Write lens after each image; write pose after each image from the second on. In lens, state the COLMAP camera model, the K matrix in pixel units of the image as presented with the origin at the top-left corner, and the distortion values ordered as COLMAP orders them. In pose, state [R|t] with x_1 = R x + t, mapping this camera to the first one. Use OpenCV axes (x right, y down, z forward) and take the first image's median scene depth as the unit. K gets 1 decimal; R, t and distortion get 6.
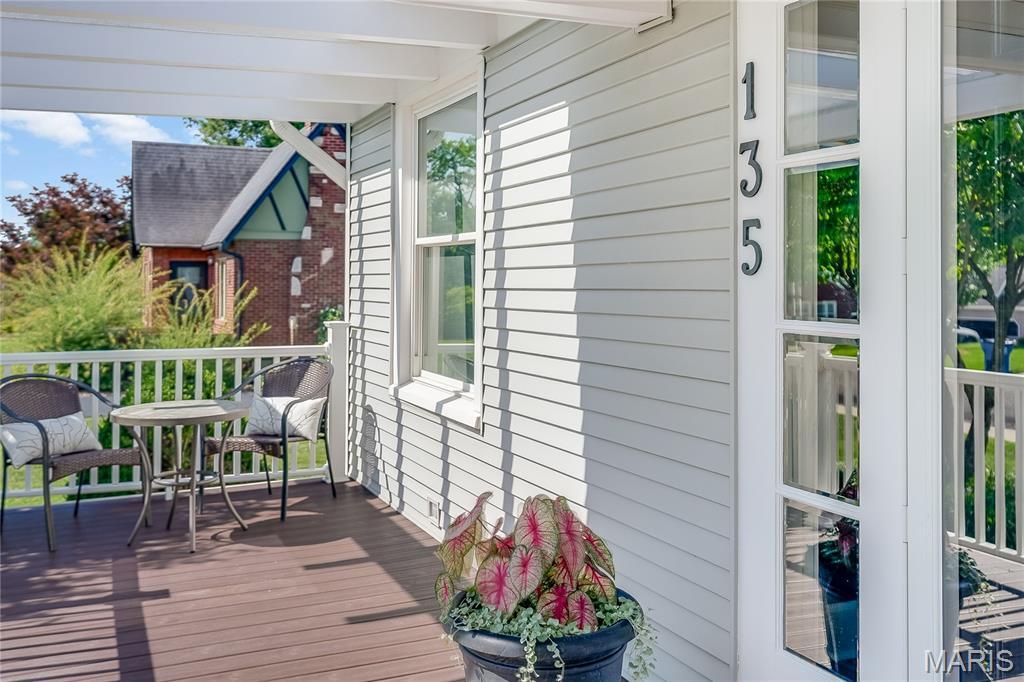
lens RADIAL K [[998.6, 0, 522.1], [0, 998.6, 281.0], [0, 0, 1]] dist [0.040406, 0.000000]
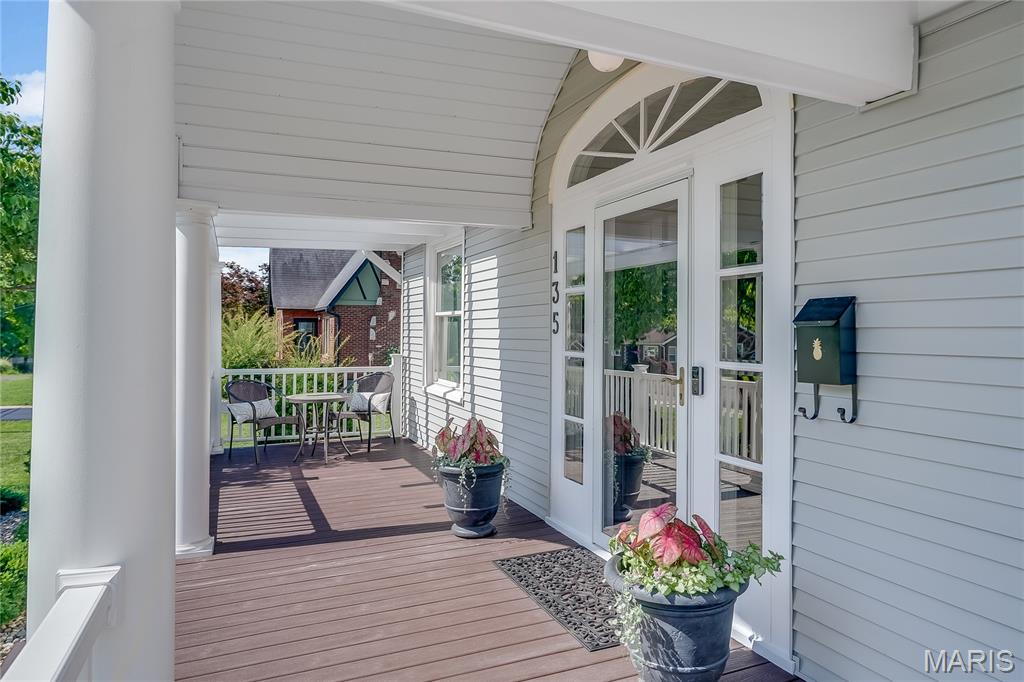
lens RADIAL K [[673.5, 0, 526.9], [0, 673.5, 335.0], [0, 0, 1]] dist [-0.003685, 0.000534]
pose [[0.999983, 0.003055, 0.004925, 0.068232], [-0.003089, 0.999971, 0.006944, -0.006969], [-0.004904, -0.006959, 0.999964, -0.337555]]
